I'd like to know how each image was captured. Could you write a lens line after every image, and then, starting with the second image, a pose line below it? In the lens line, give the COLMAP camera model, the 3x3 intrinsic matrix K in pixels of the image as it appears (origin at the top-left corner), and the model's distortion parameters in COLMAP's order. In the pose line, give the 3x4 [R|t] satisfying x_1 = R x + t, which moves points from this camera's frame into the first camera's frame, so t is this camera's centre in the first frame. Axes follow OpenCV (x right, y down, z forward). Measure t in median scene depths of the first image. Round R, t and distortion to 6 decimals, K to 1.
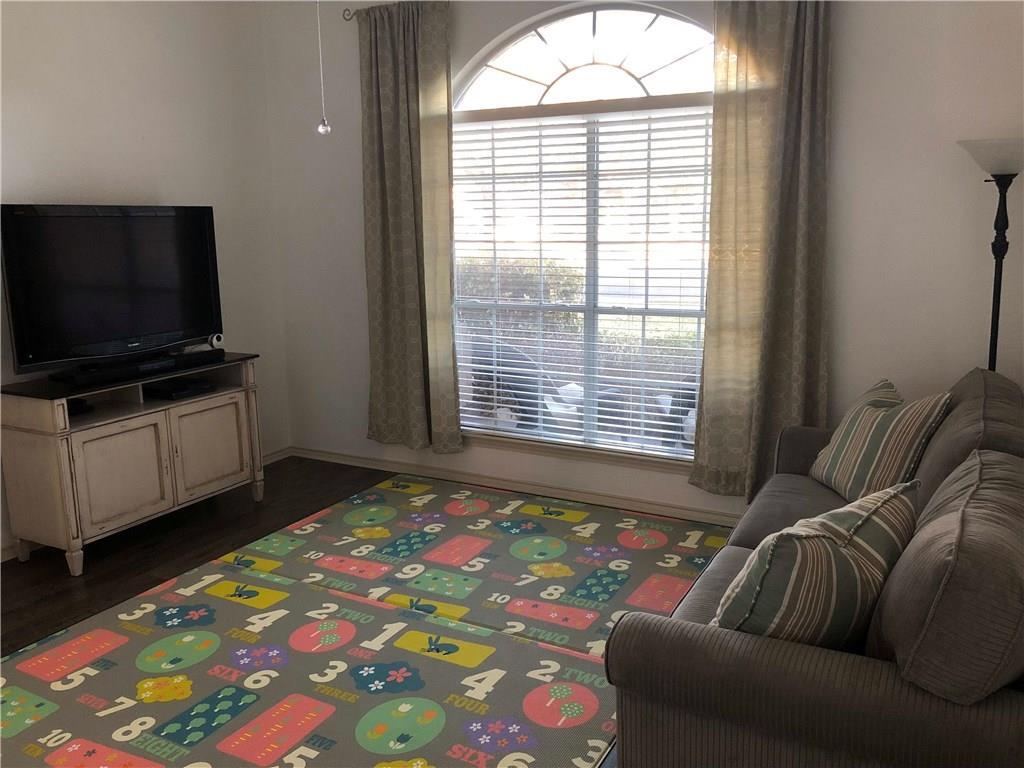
lens RADIAL K [[843.7, 0, 512.0], [0, 843.7, 384.0], [0, 0, 1]] dist [0.111350, -0.195108]
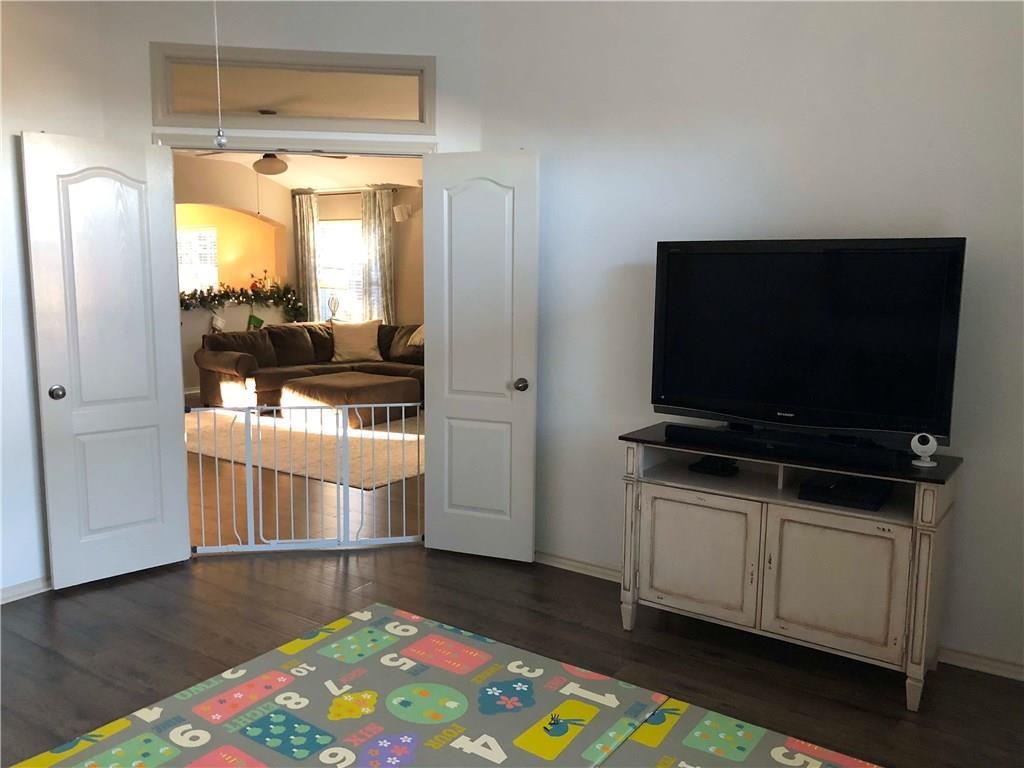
lens RADIAL K [[843.7, 0, 512.0], [0, 843.7, 384.0], [0, 0, 1]] dist [0.111350, -0.195108]
pose [[-0.141226, 0.149813, -0.978576, 0.425641], [-0.188814, 0.966262, 0.175177, -0.194374], [0.971805, 0.209508, -0.108175, 0.989088]]
